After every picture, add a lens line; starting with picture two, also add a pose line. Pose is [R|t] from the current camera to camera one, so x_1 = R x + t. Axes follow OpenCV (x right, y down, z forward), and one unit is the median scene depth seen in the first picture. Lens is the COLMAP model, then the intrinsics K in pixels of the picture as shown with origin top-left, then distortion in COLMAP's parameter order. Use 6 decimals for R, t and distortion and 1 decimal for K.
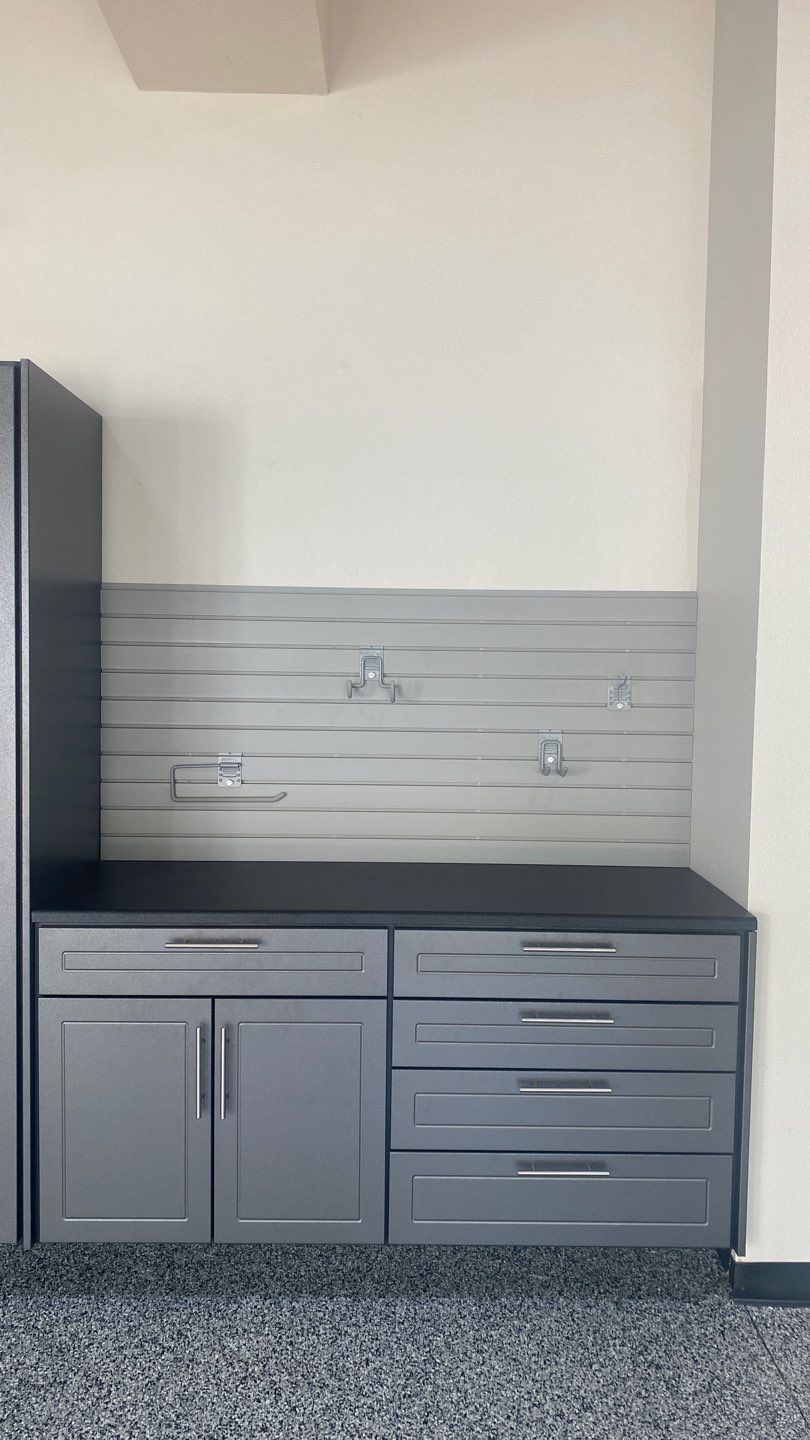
lens RADIAL K [[1087.9, 0, 411.0], [0, 1087.9, 717.1], [0, 0, 1]] dist [0.043161, -0.075281]
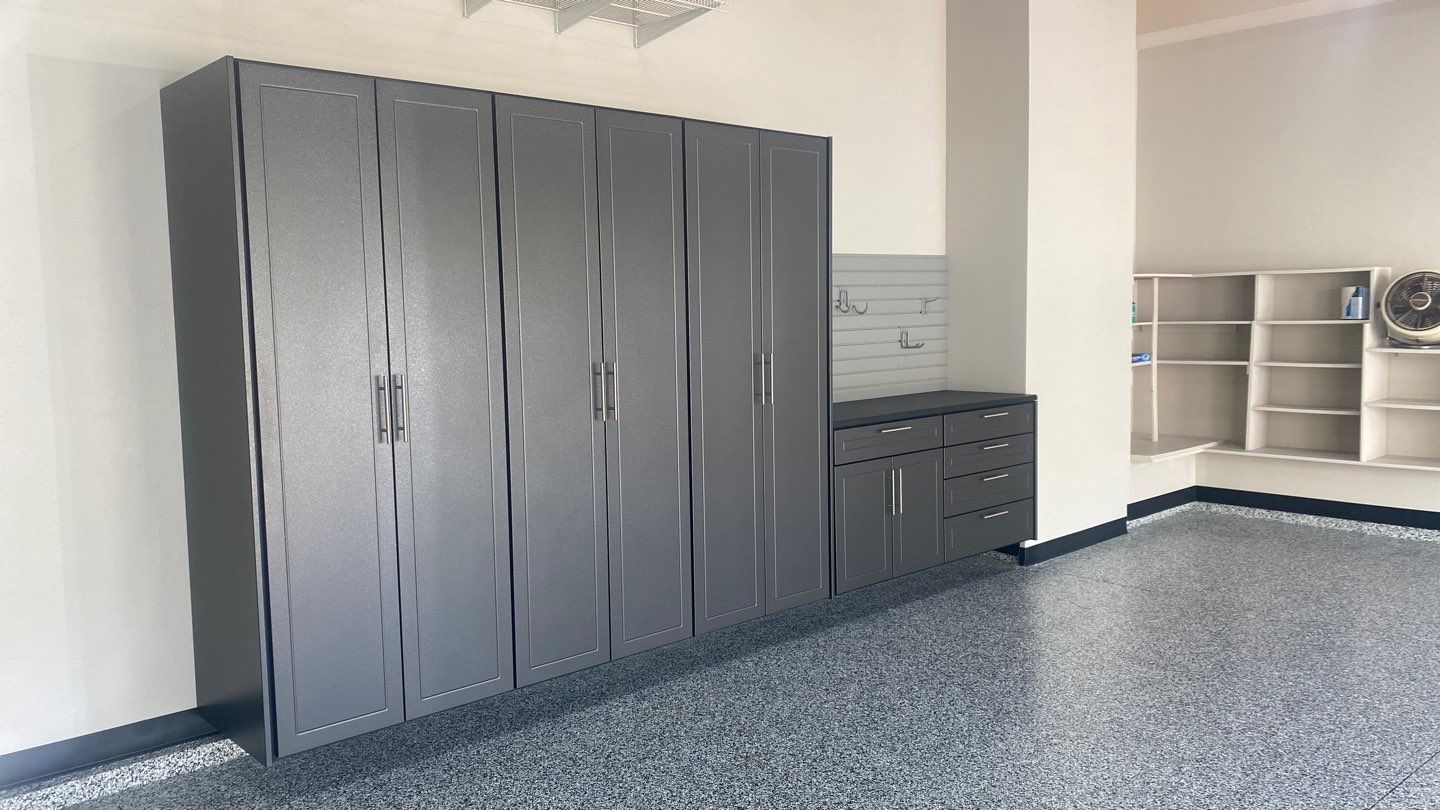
lens RADIAL K [[1087.9, 0, 728.4], [0, 1087.9, 404.9], [0, 0, 1]] dist [0.043161, -0.075281]
pose [[0.739266, -0.091007, 0.667236, -1.457499], [0.067955, 0.995850, 0.060538, 0.013657], [-0.669976, 0.000589, 0.742382, -0.252678]]
